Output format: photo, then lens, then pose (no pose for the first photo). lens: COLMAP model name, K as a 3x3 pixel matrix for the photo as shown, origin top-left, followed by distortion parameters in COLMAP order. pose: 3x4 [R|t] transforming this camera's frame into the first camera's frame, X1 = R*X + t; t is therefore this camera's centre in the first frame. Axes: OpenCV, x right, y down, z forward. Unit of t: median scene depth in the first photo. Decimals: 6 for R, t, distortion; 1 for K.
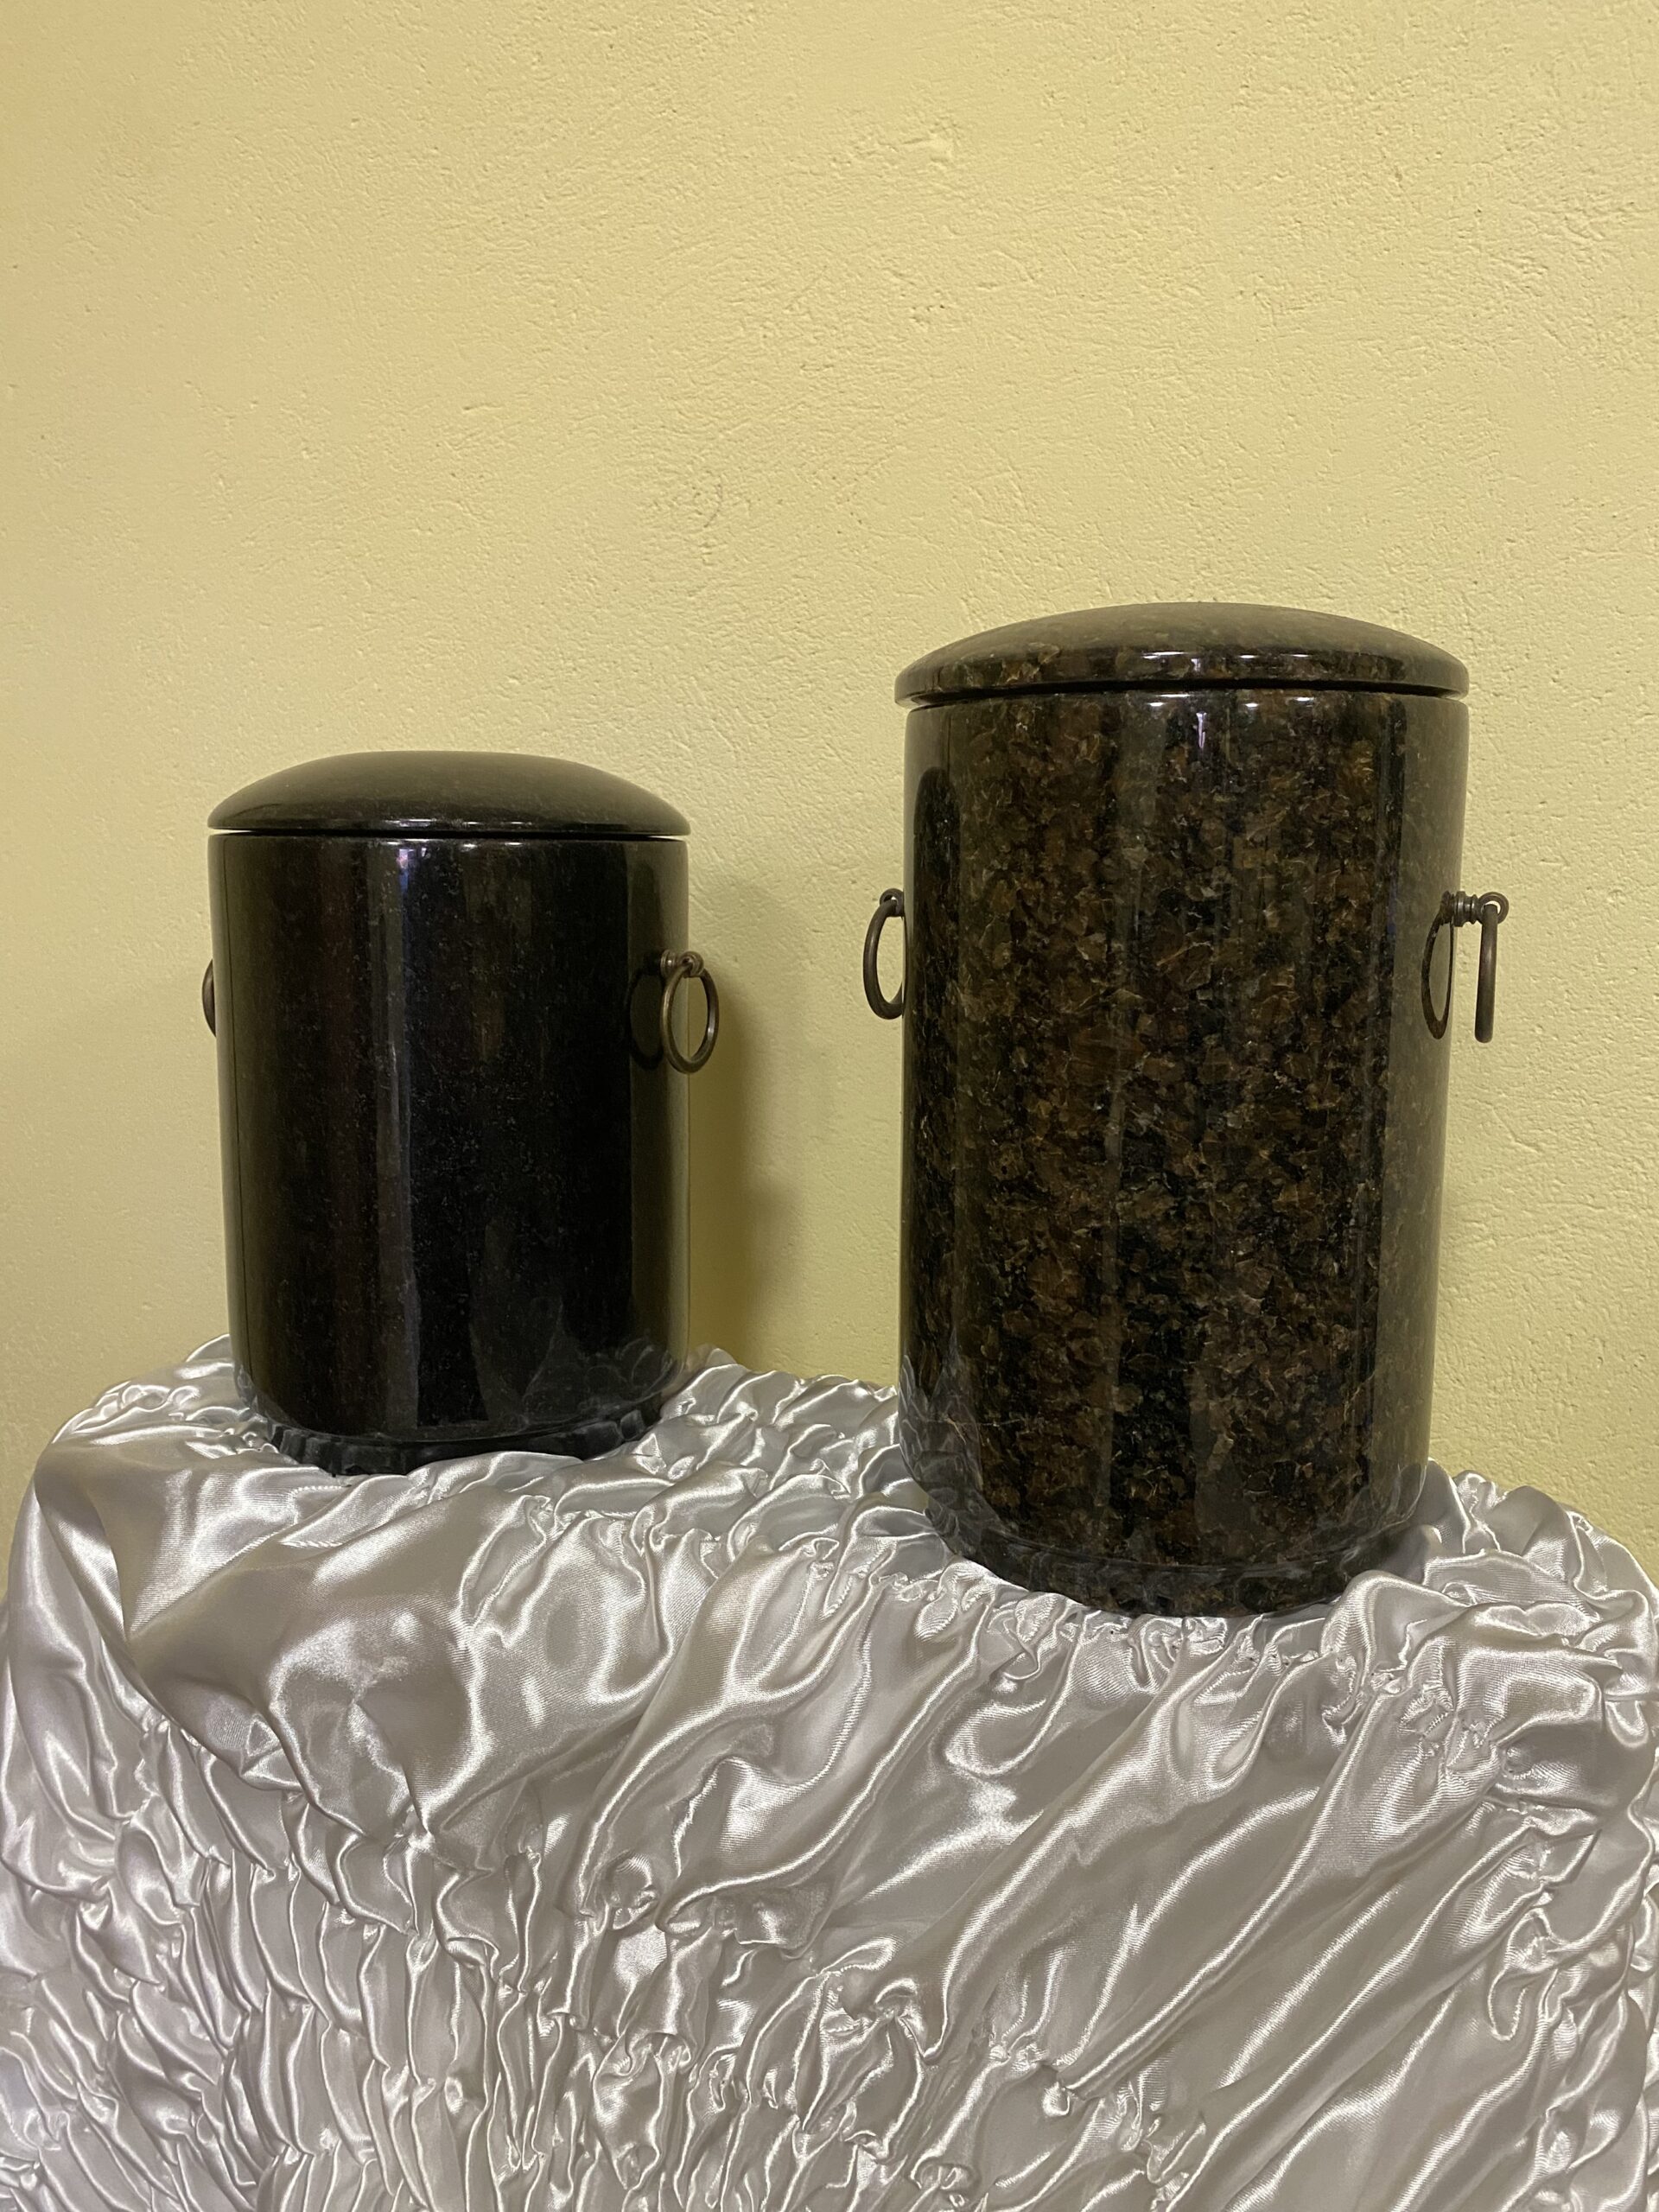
lens RADIAL K [[1692.7, 0, 821.9], [0, 1692.7, 1104.2], [0, 0, 1]] dist [0.013501, -0.013737]
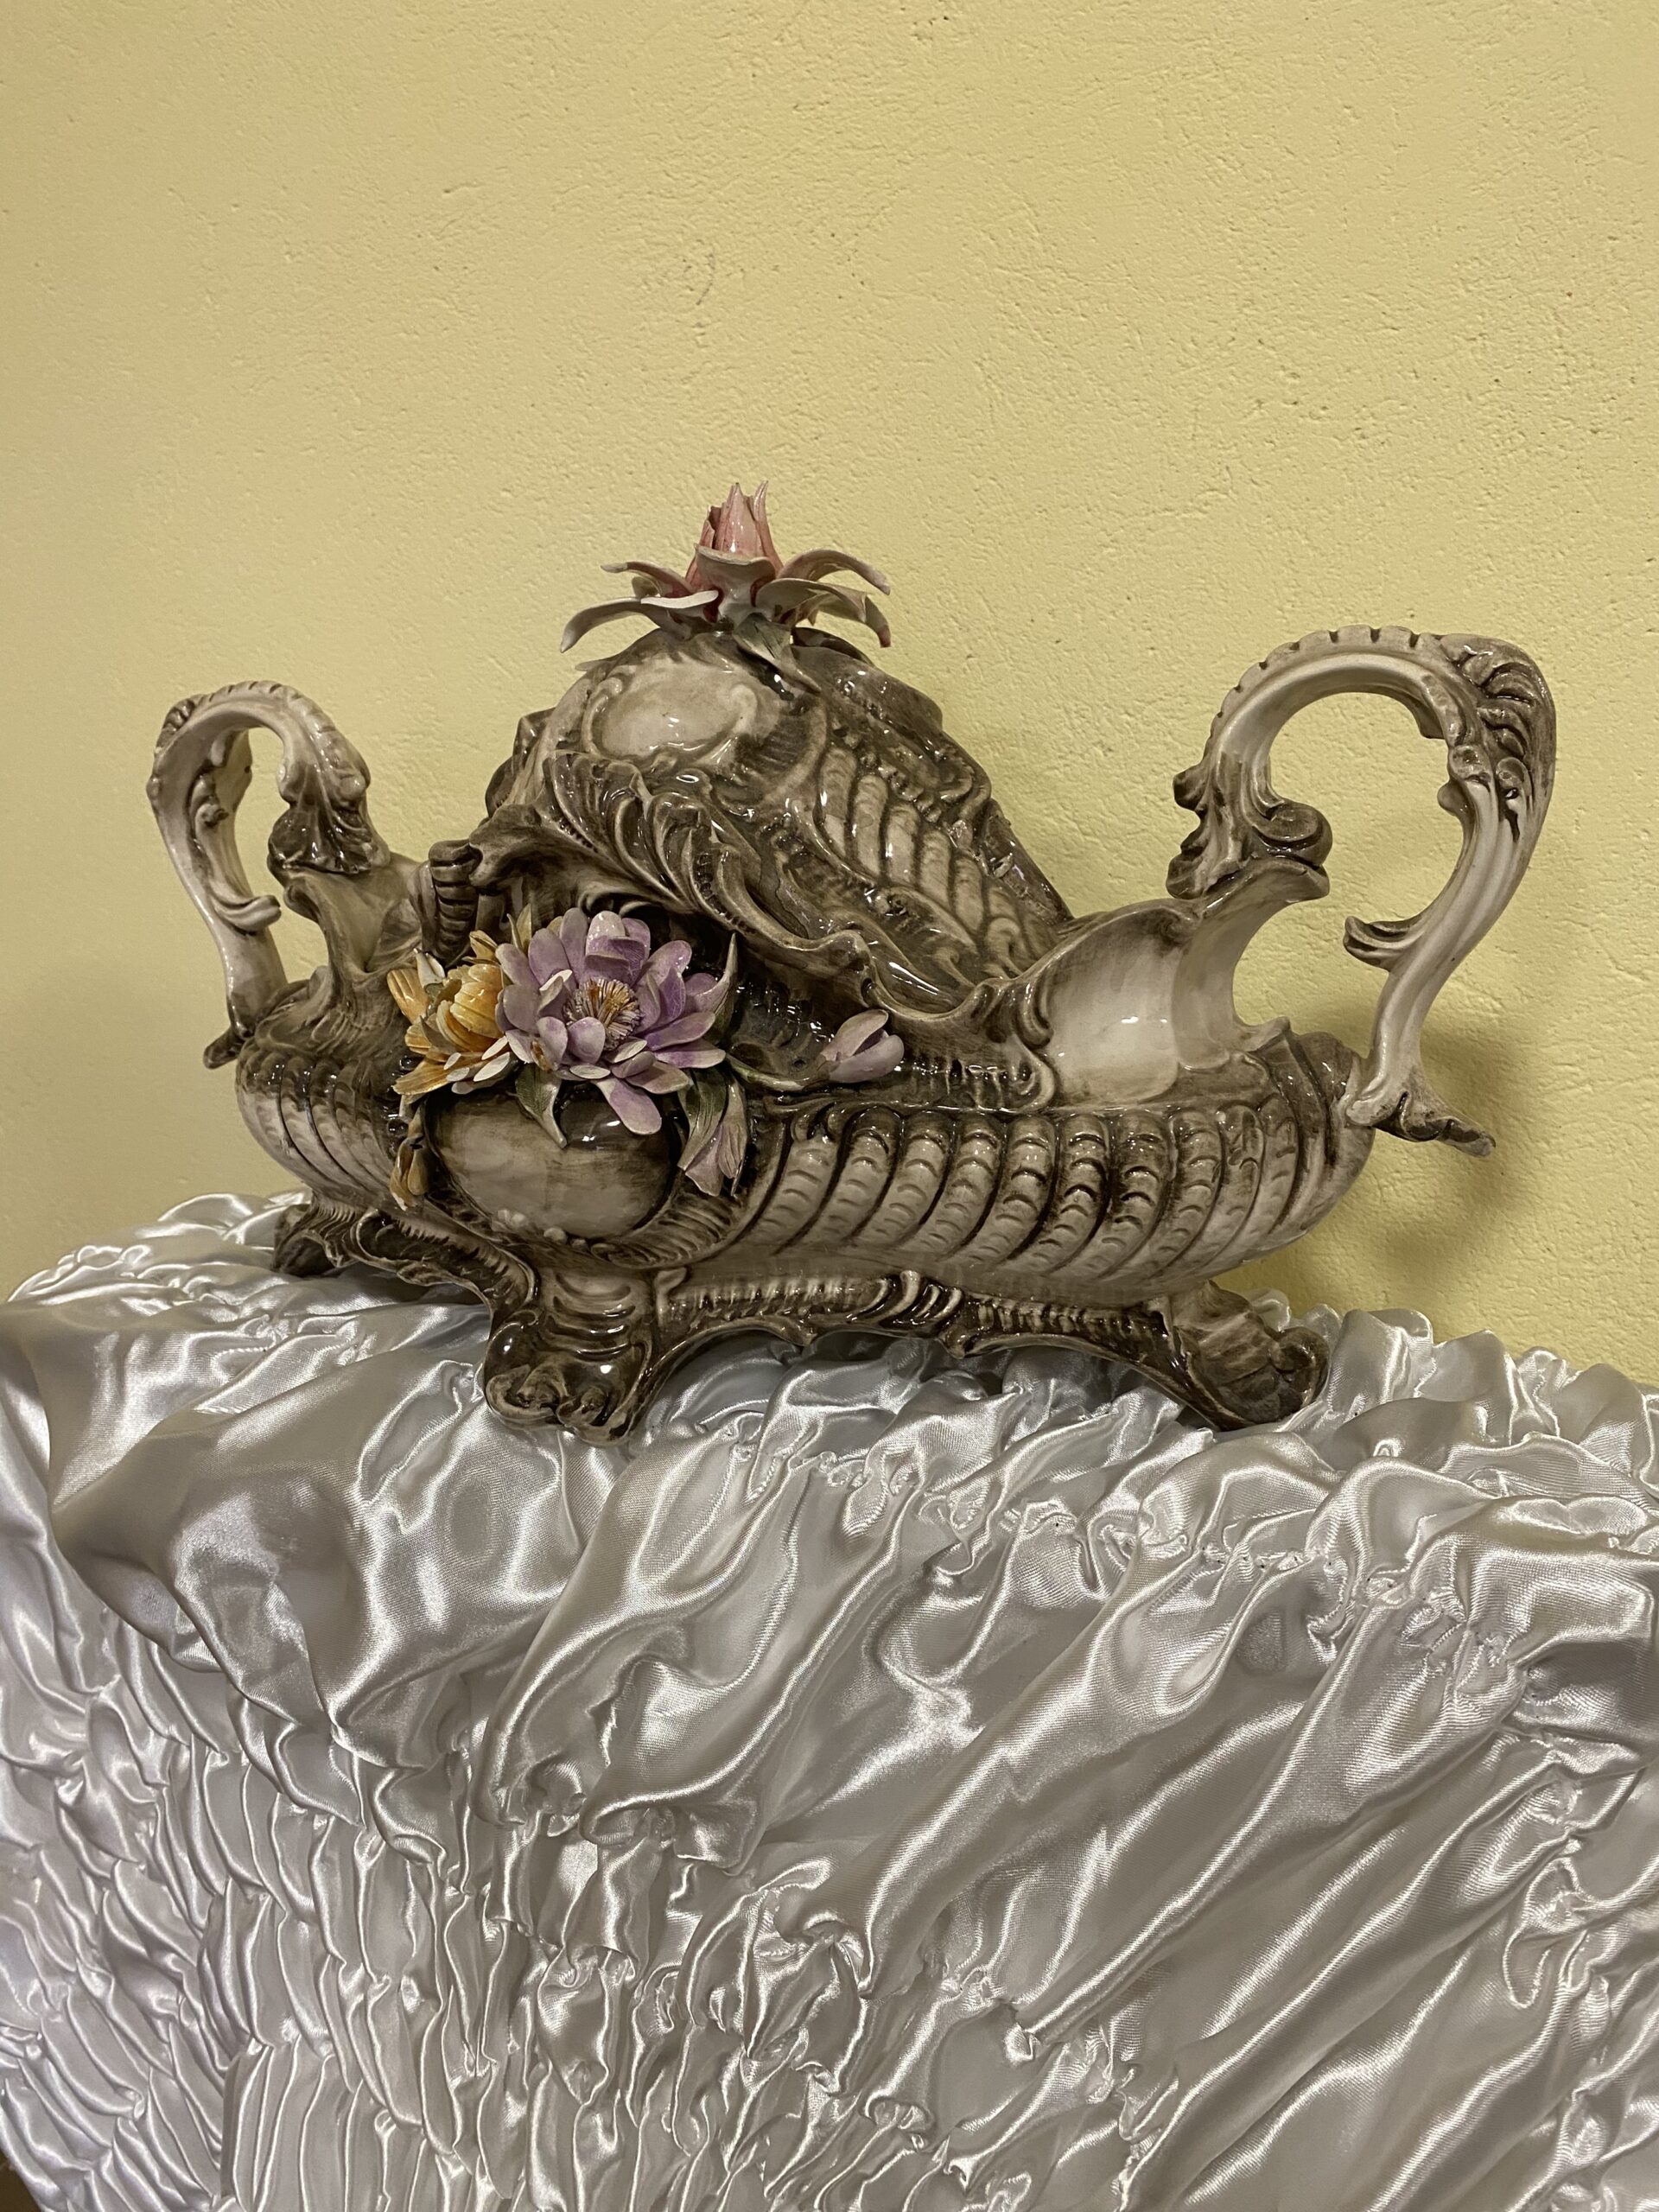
lens RADIAL K [[1692.7, 0, 825.5], [0, 1692.7, 1100.9], [0, 0, 1]] dist [0.013501, -0.013737]
pose [[0.994231, -0.007301, -0.107015, 0.116237], [0.013409, 0.998314, 0.056476, 0.038634], [0.106423, -0.057585, 0.992652, 0.118239]]
